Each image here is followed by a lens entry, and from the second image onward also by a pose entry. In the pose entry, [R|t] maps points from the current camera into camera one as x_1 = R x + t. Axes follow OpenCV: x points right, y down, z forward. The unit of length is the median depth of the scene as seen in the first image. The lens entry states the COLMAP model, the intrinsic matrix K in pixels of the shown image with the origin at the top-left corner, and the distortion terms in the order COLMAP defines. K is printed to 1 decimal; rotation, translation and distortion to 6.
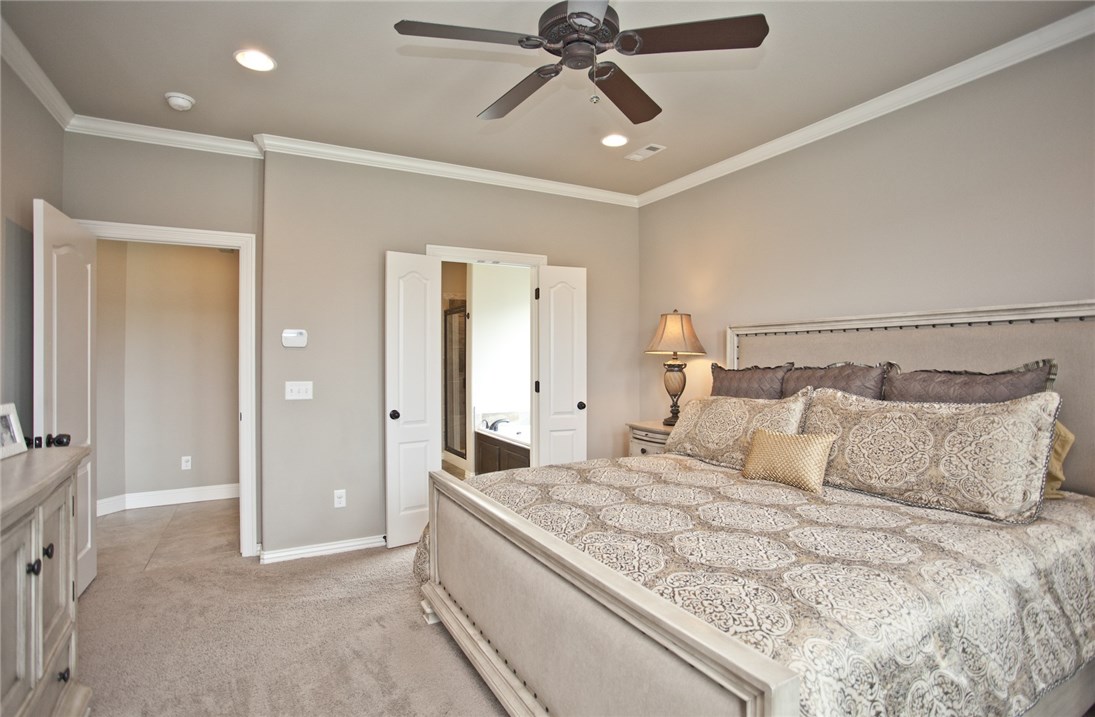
lens RADIAL K [[547.3, 0, 550.9], [0, 547.3, 356.7], [0, 0, 1]] dist [-0.038338, 0.006770]
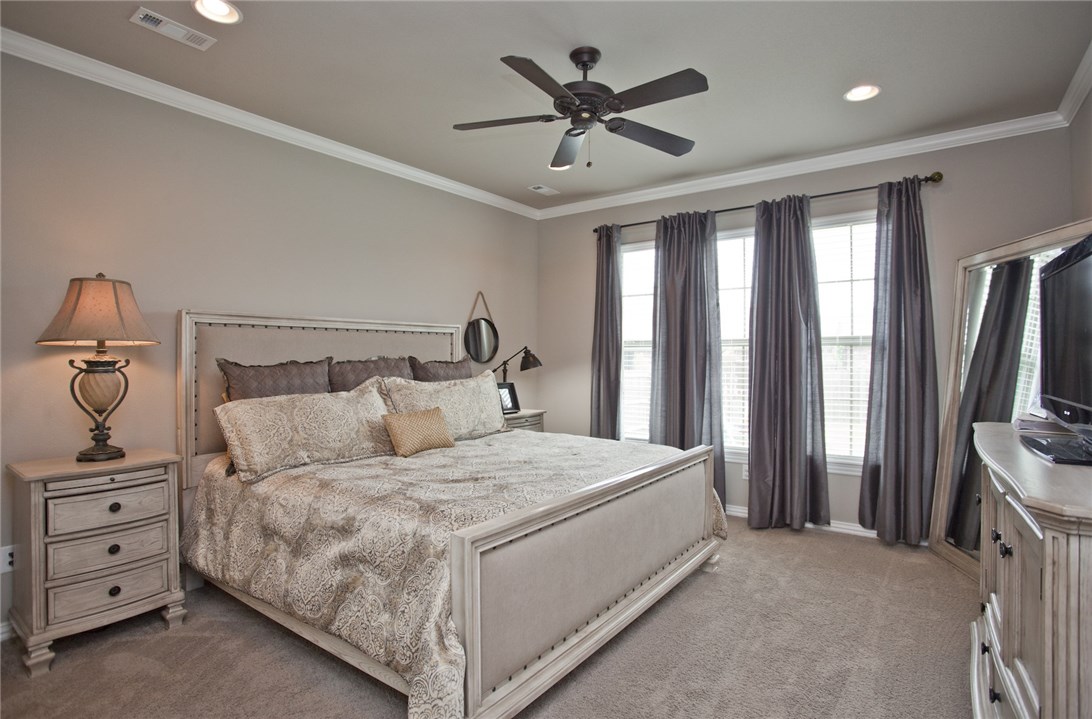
lens RADIAL K [[548.2, 0, 548.9], [0, 548.2, 355.4], [0, 0, 1]] dist [-0.056091, 0.018152]
pose [[-0.431158, 0.000979, 0.902276, -0.548904], [-0.004936, 0.999982, -0.003443, 0.006825], [-0.902263, -0.005938, -0.431145, 0.811531]]
